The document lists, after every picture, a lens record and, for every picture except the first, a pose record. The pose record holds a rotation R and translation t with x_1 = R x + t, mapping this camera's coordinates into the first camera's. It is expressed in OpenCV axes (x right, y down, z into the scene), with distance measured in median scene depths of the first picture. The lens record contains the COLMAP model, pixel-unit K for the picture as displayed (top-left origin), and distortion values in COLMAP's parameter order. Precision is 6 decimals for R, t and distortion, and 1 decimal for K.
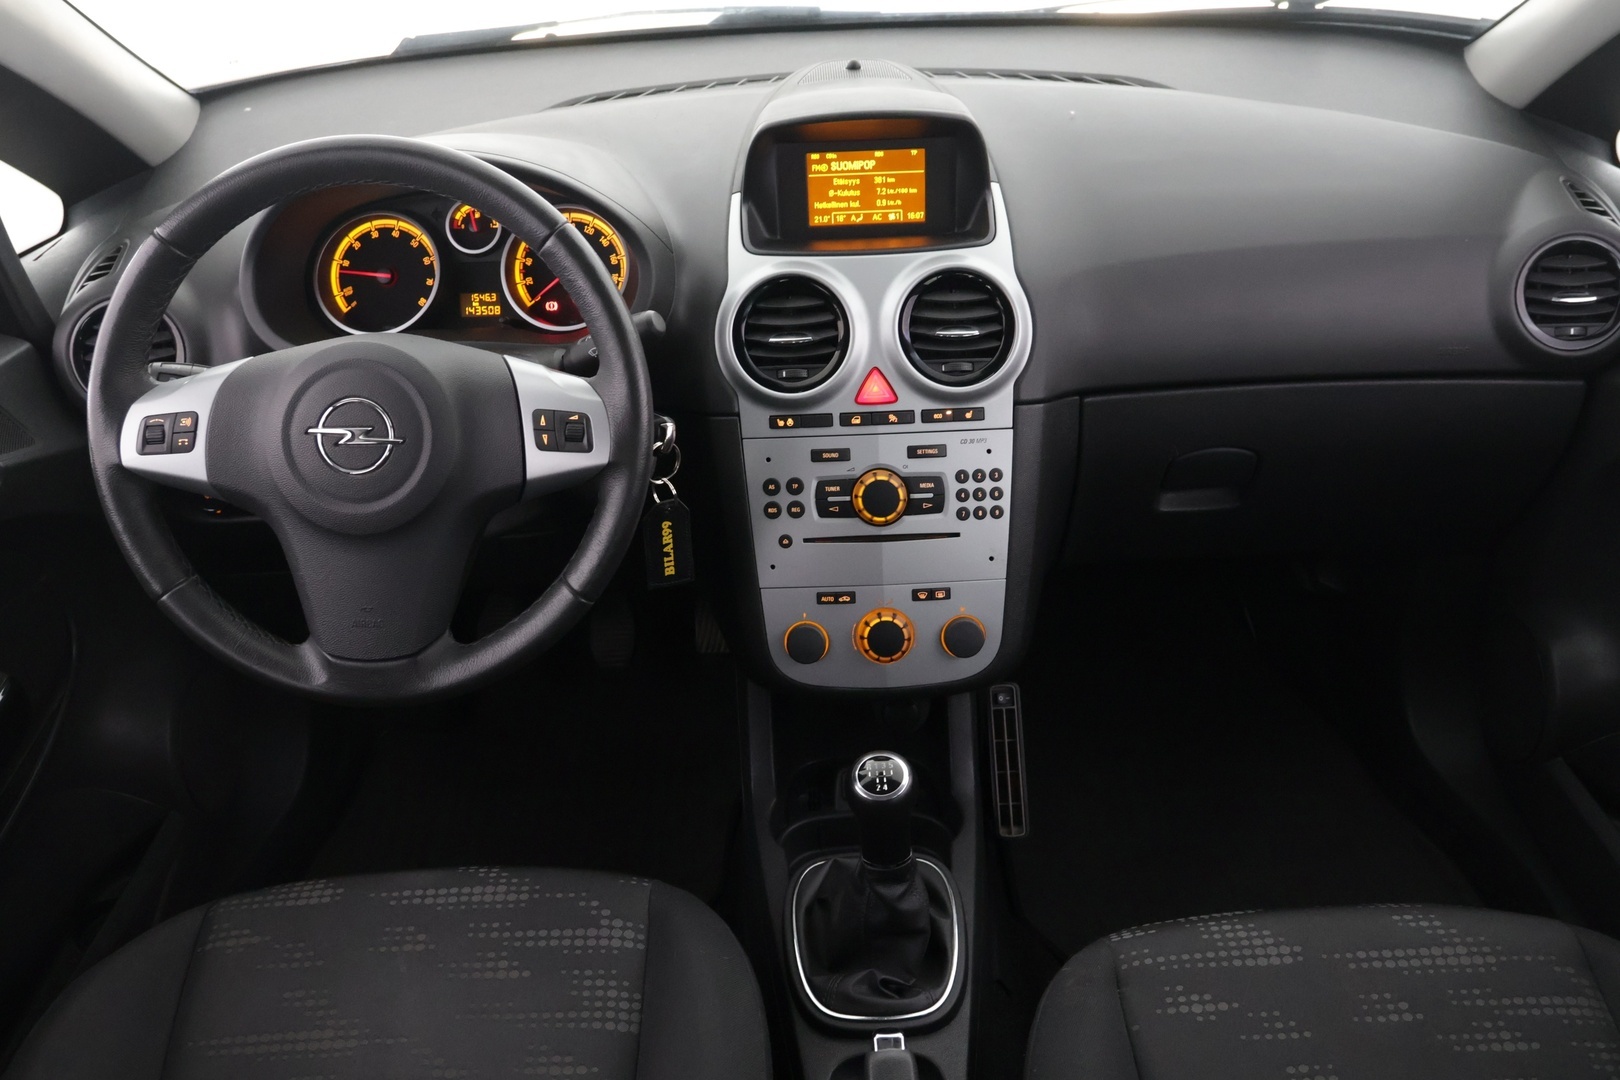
lens RADIAL K [[1502.3, 0, 807.7], [0, 1502.3, 527.3], [0, 0, 1]] dist [-0.007829, 0.000000]
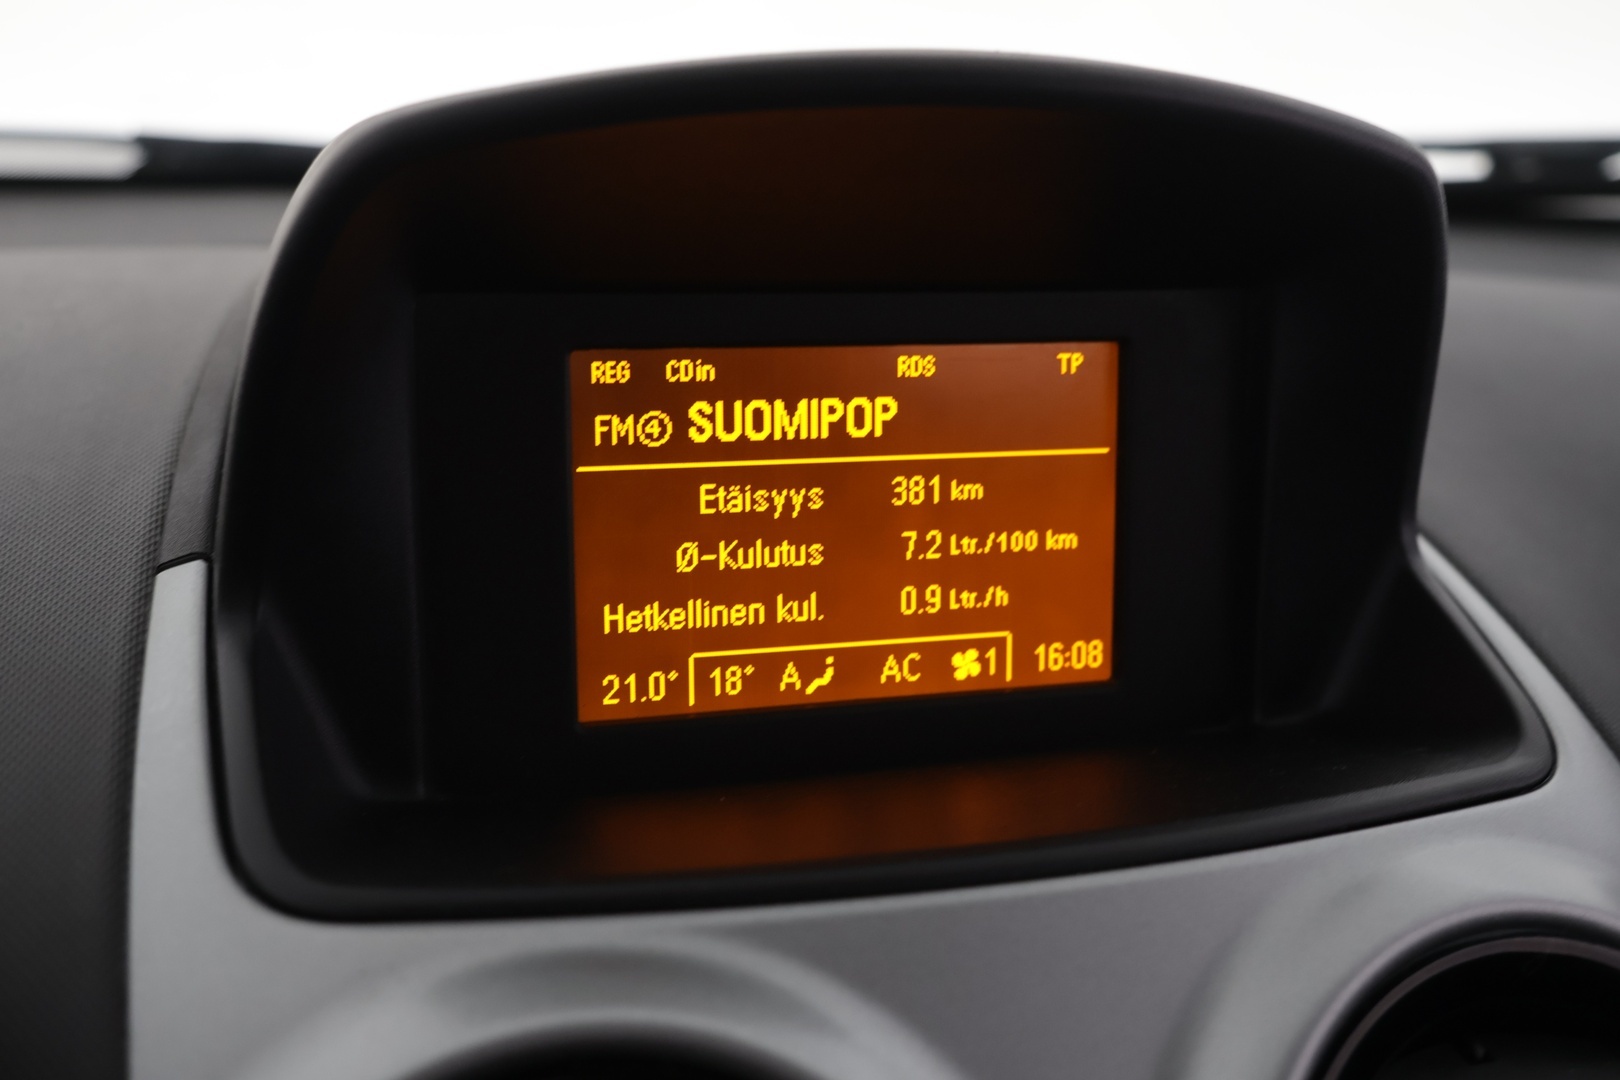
lens RADIAL K [[1804.5, 0, 802.3], [0, 1804.5, 540.3], [0, 0, 1]] dist [-0.009139, 0.000000]
pose [[0.955345, -0.008354, 0.295376, -0.040432], [0.094437, 0.955809, -0.278409, -0.157768], [-0.279997, 0.293871, 0.913915, 0.782258]]
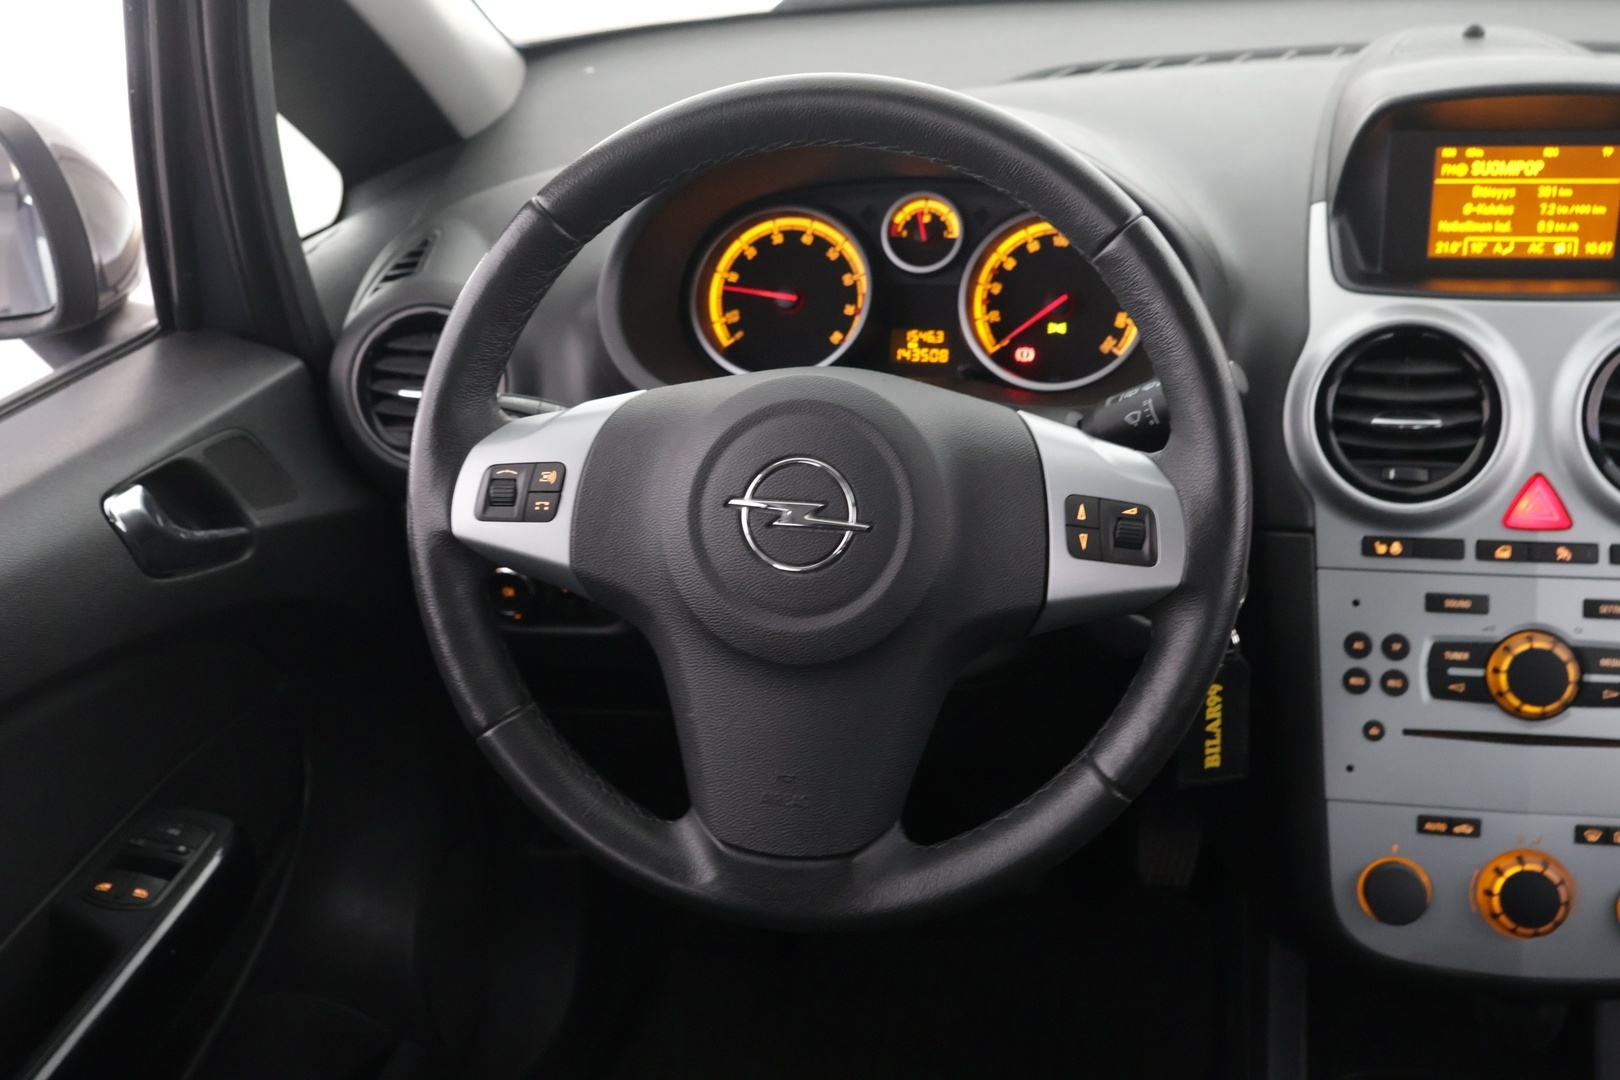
lens RADIAL K [[1981.8, 0, 770.7], [0, 1981.8, 518.4], [0, 0, 1]] dist [0.010145, 0.000000]
pose [[0.982681, 0.071095, -0.171122, -0.127230], [-0.086155, 0.992881, -0.082247, 0.010885], [0.164057, 0.095566, 0.981811, 0.106975]]
